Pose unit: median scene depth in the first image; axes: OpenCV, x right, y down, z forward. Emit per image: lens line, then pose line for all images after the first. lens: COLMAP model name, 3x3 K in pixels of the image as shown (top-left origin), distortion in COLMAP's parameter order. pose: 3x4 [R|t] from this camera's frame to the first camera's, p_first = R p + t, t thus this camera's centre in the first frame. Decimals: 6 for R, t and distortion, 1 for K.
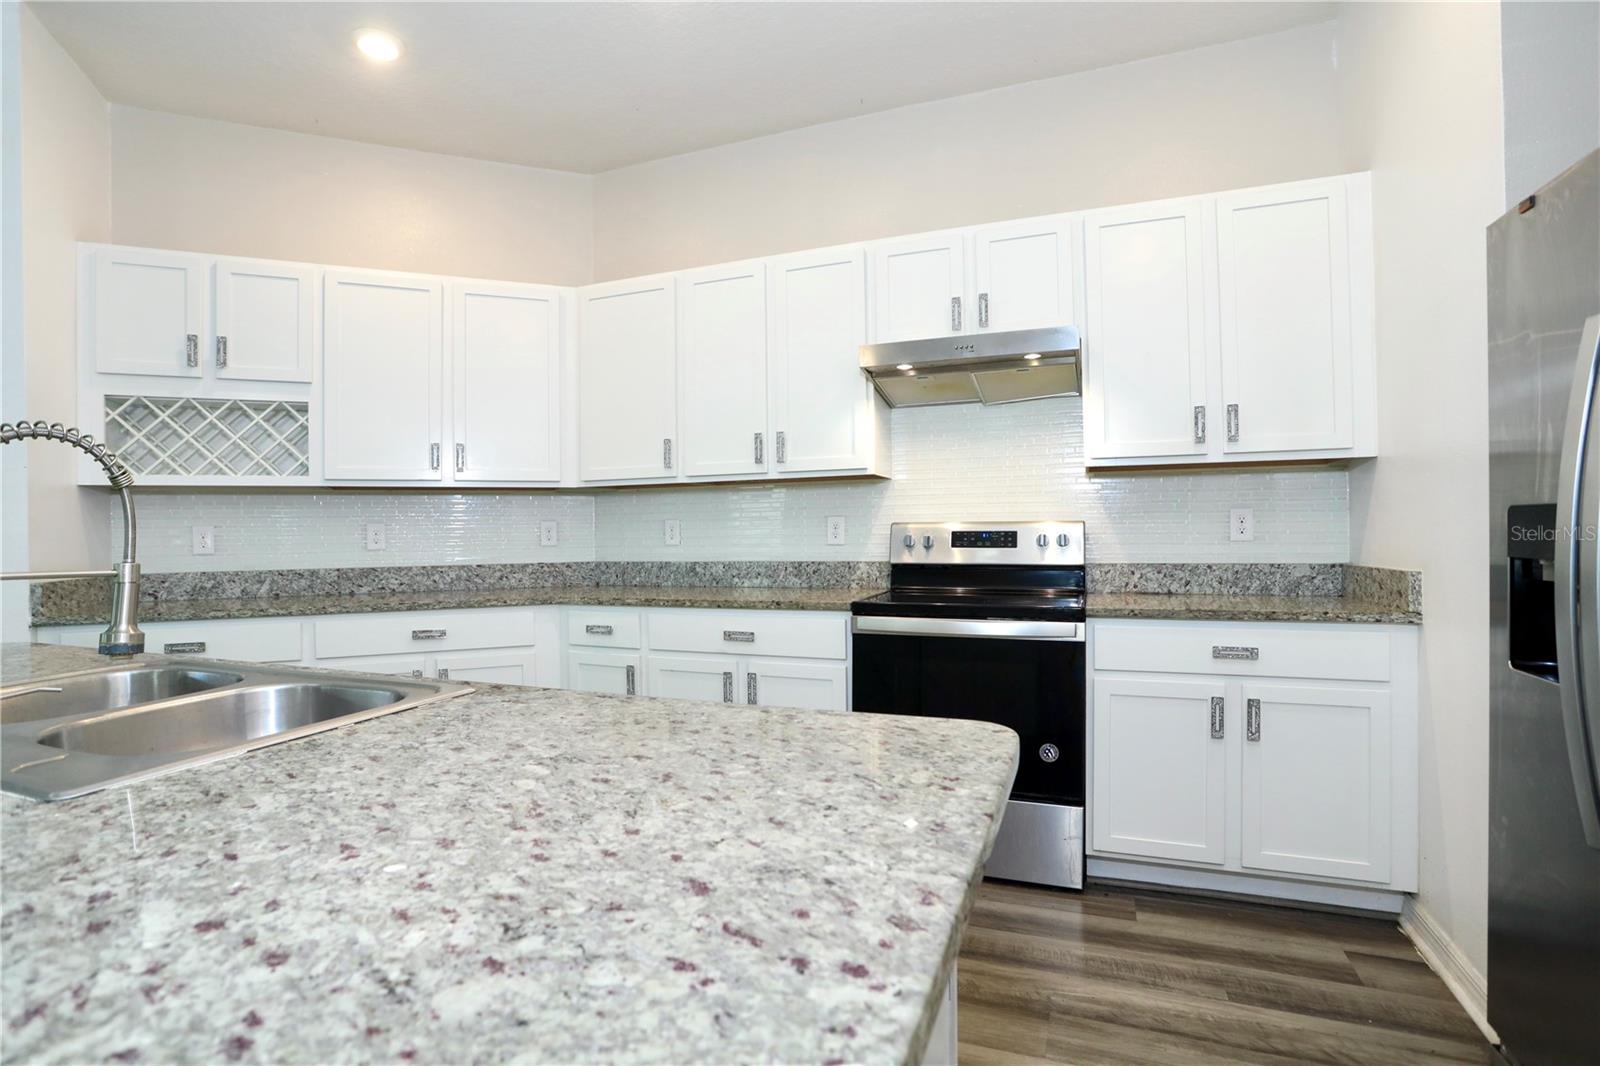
lens RADIAL K [[777.6, 0, 784.9], [0, 777.6, 531.4], [0, 0, 1]] dist [-0.072656, 0.030013]
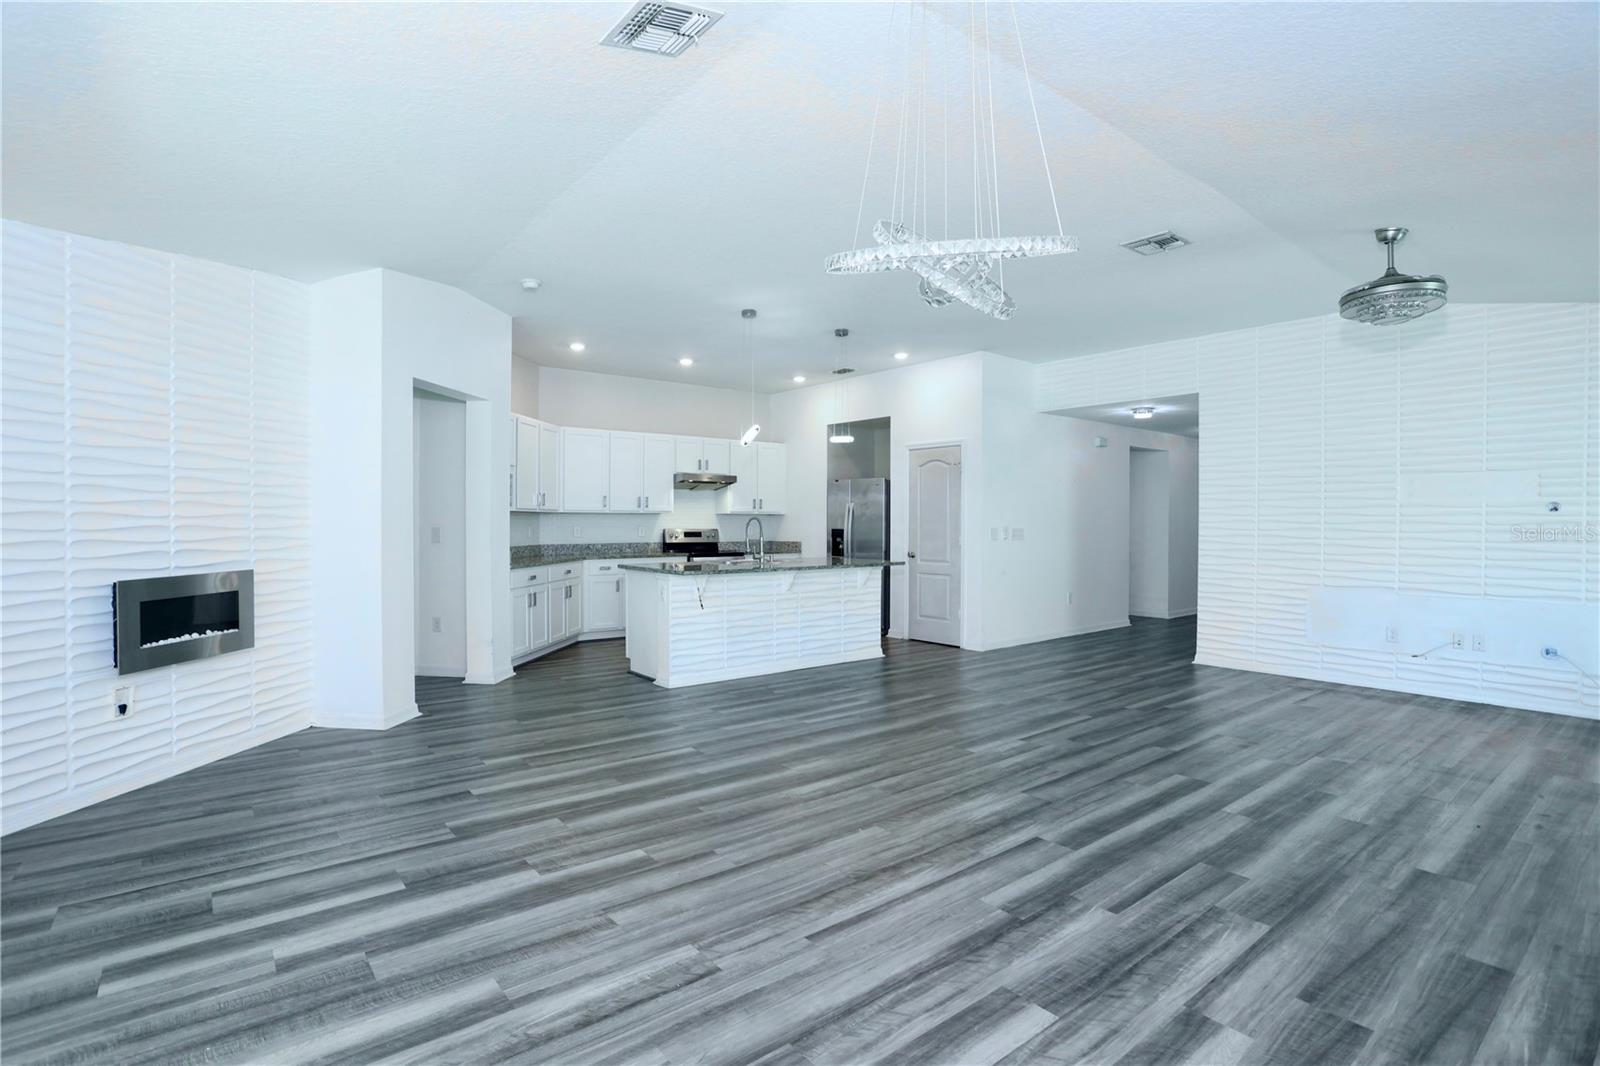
lens RADIAL K [[777.6, 0, 784.9], [0, 777.6, 531.4], [0, 0, 1]] dist [-0.072656, 0.030013]
pose [[0.502239, 0.003752, 0.864721, -2.304608], [-0.008036, 0.999968, 0.000328, -0.006167], [-0.864691, -0.007113, 0.502253, -0.905409]]
